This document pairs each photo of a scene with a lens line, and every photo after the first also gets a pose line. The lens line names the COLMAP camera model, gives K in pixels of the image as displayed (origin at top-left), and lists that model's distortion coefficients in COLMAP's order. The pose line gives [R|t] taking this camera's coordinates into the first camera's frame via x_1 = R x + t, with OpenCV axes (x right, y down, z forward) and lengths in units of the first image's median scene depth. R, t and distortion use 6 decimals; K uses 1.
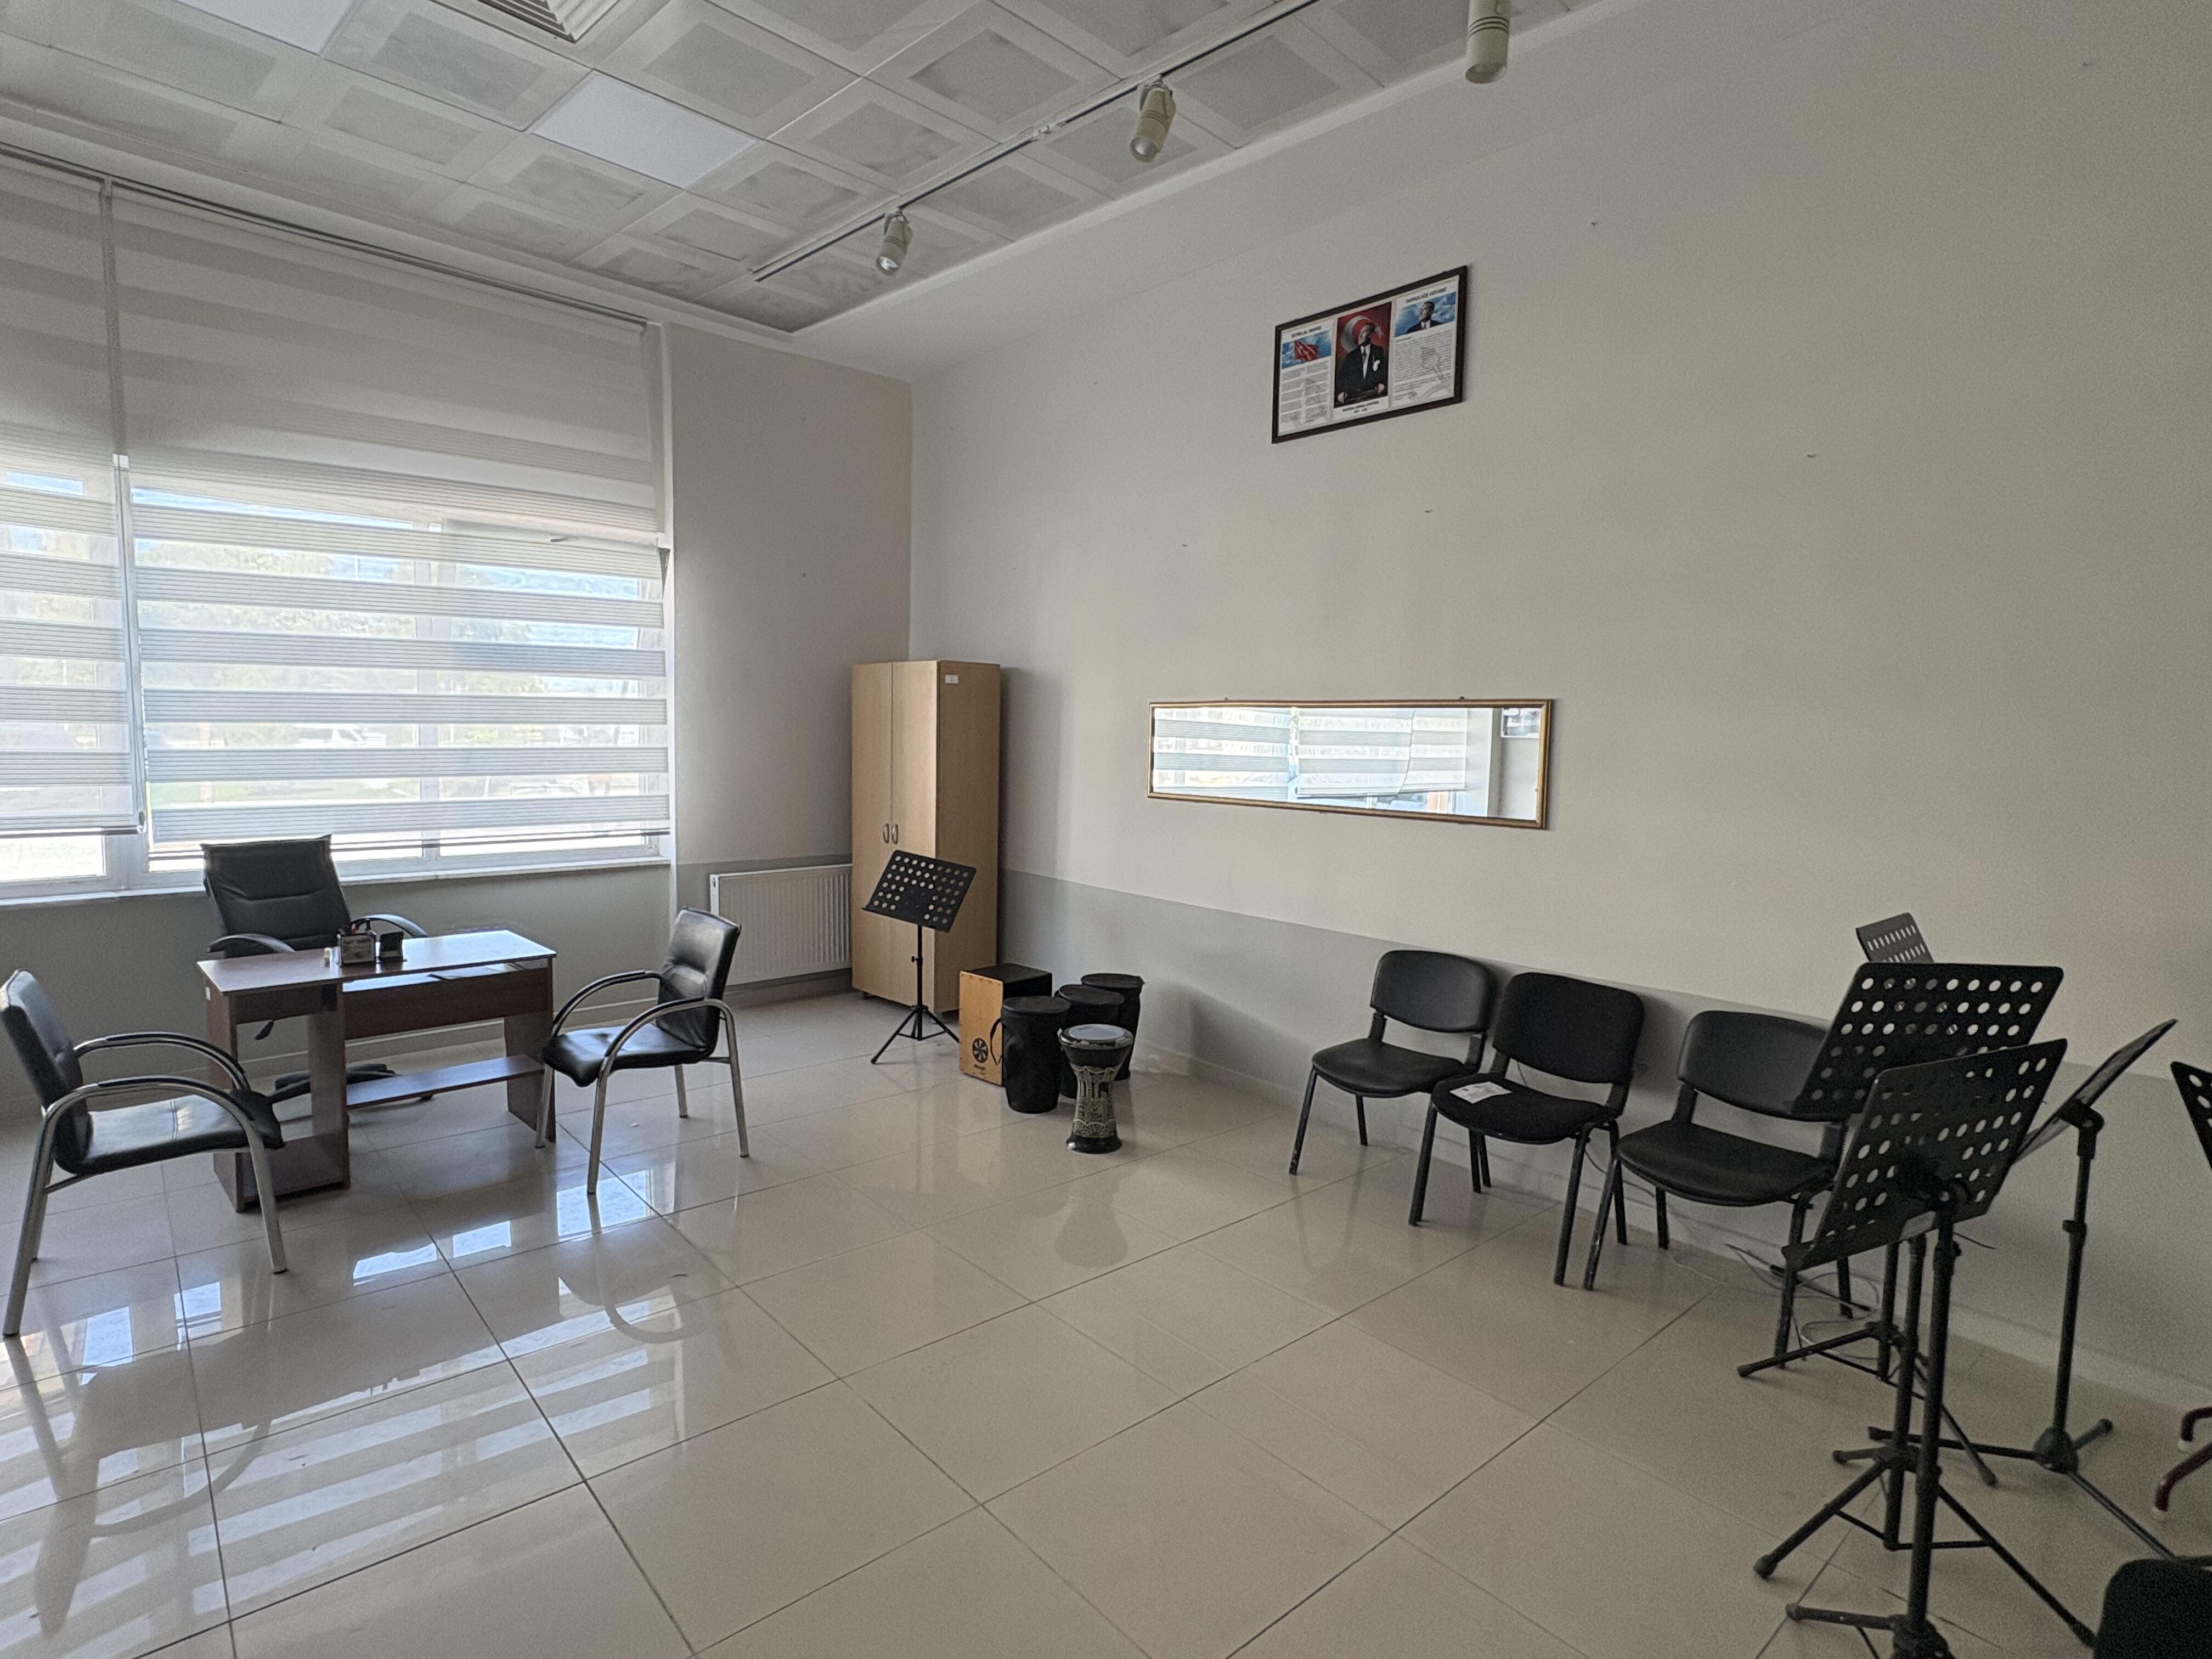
lens RADIAL K [[1159.1, 0, 1105.6], [0, 1159.1, 822.8], [0, 0, 1]] dist [0.003009, 0.001364]
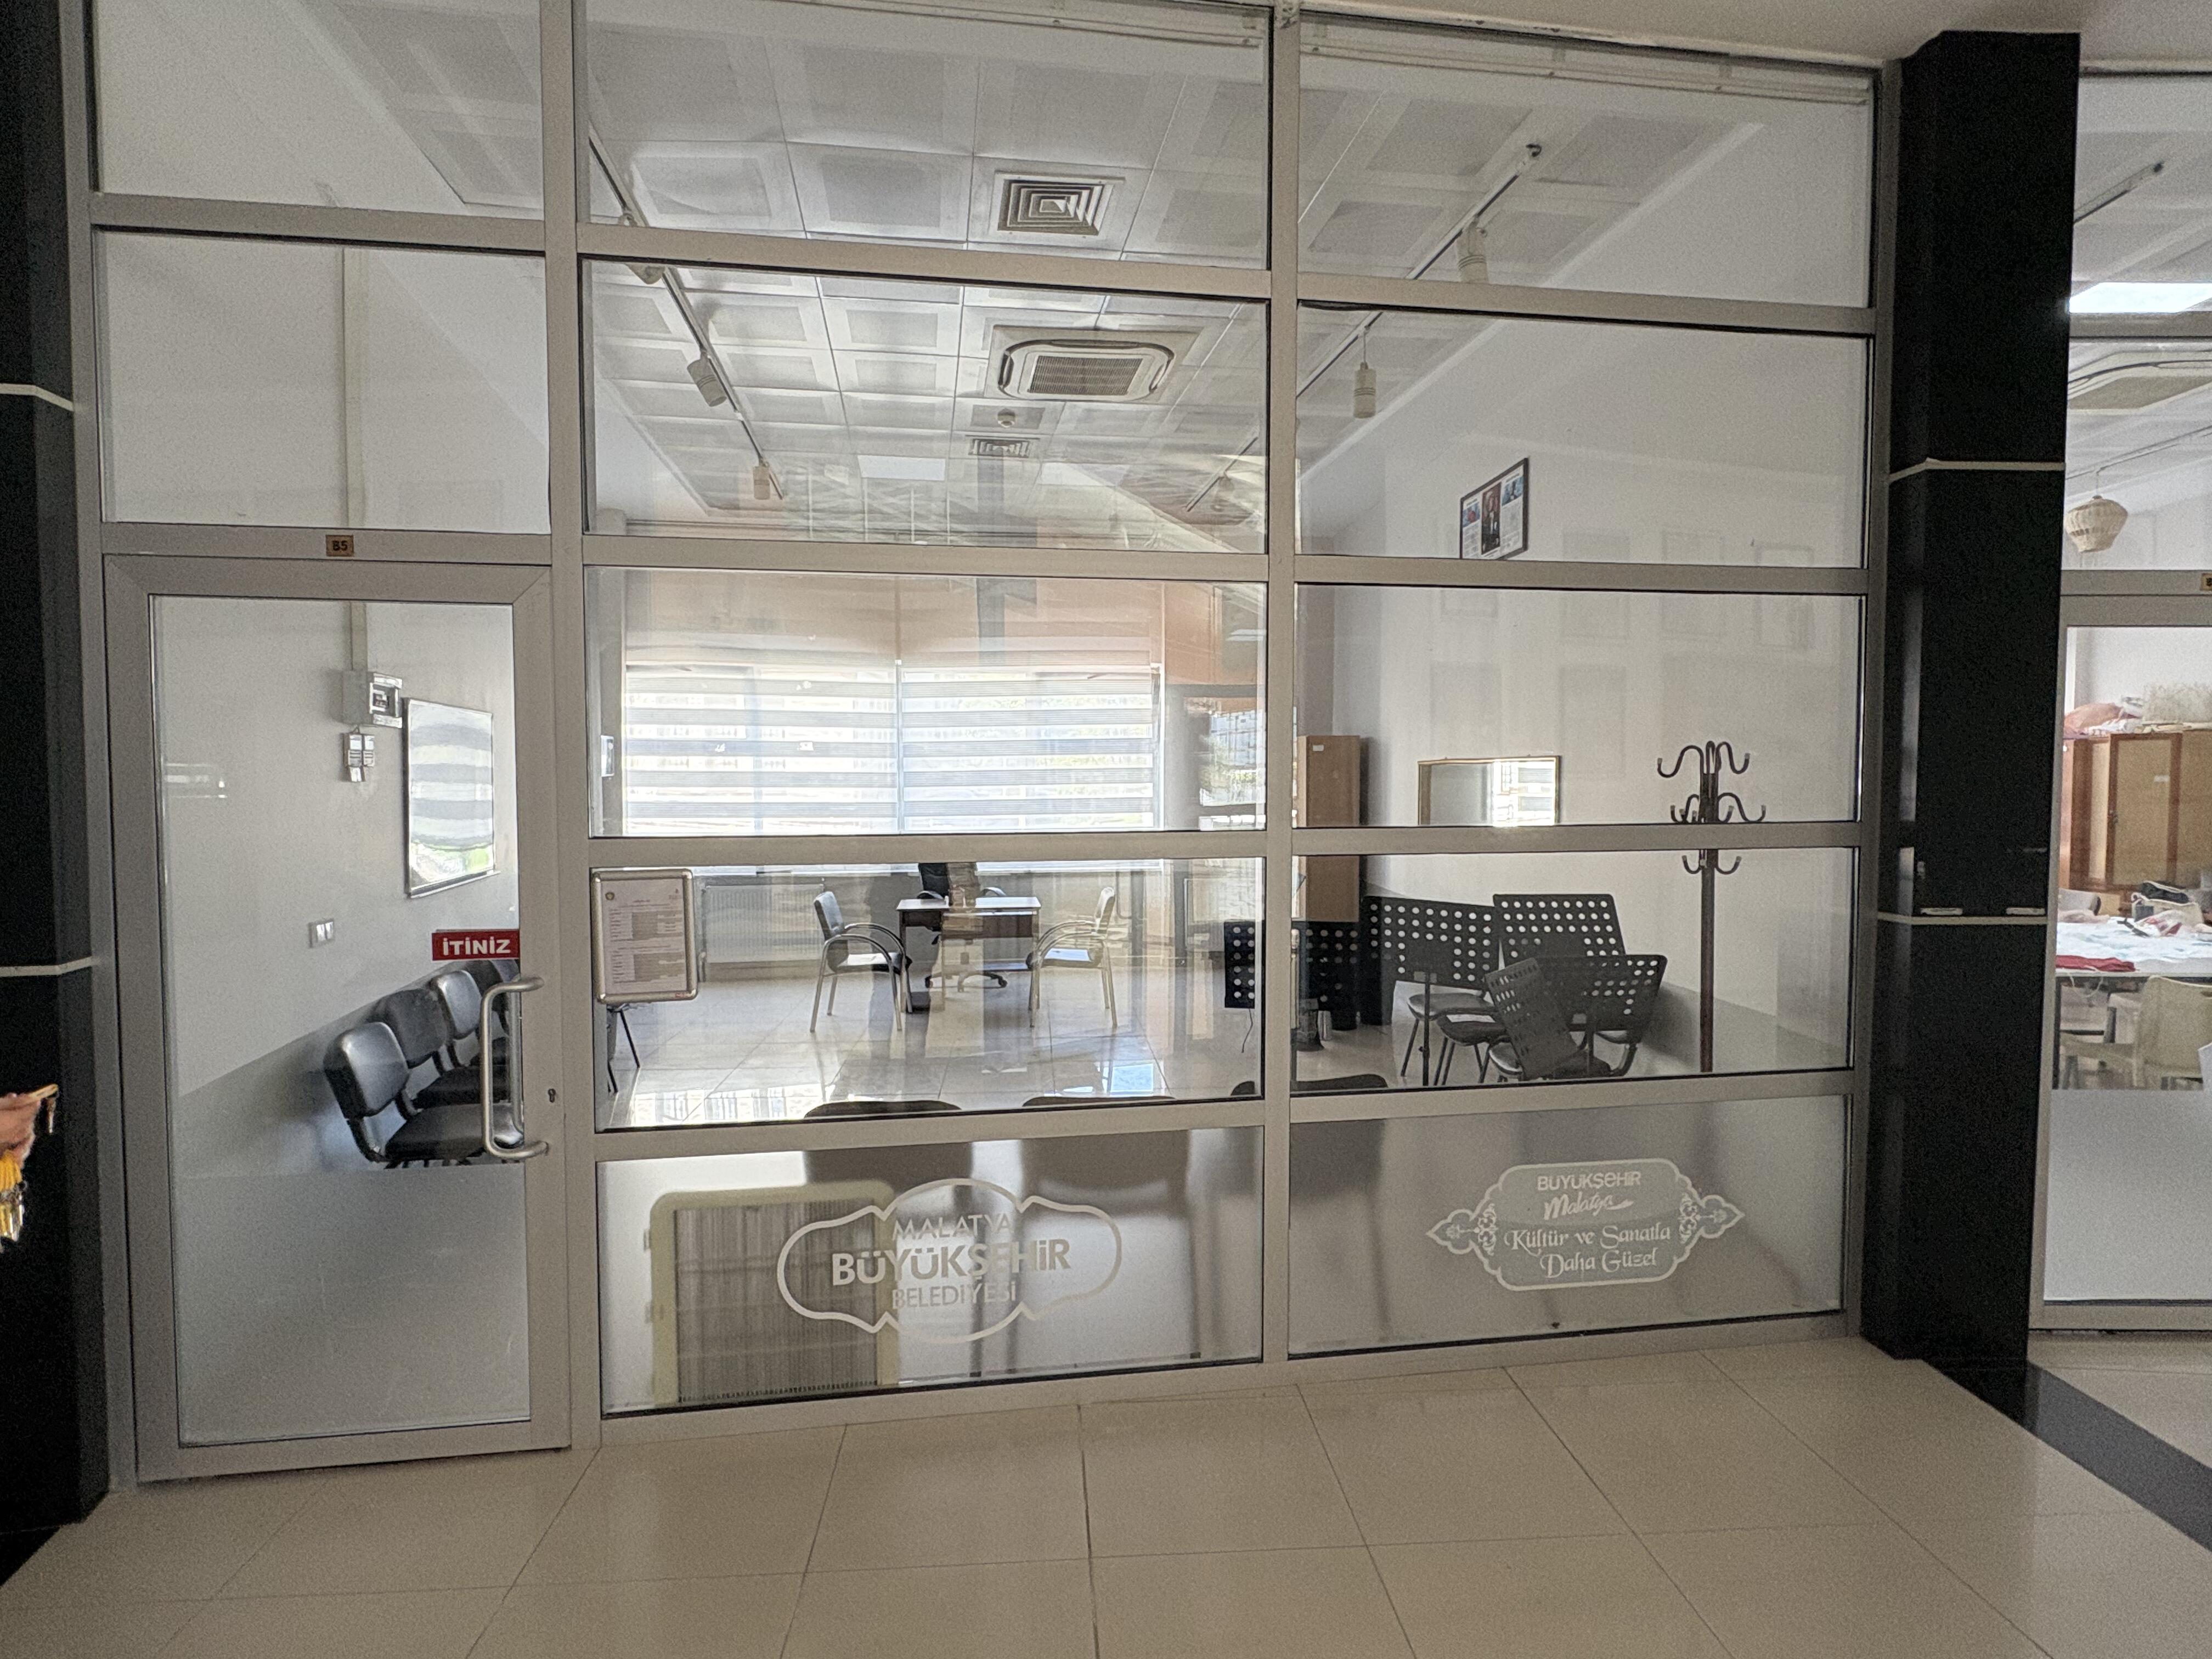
lens RADIAL K [[1159.1, 0, 1095.9], [0, 1159.1, 833.9], [0, 0, 1]] dist [0.003009, 0.001364]
pose [[0.788683, 0.009006, -0.614734, 0.726764], [-0.032194, 0.999126, -0.026666, 0.042054], [0.613956, 0.040822, 0.788284, -0.420970]]
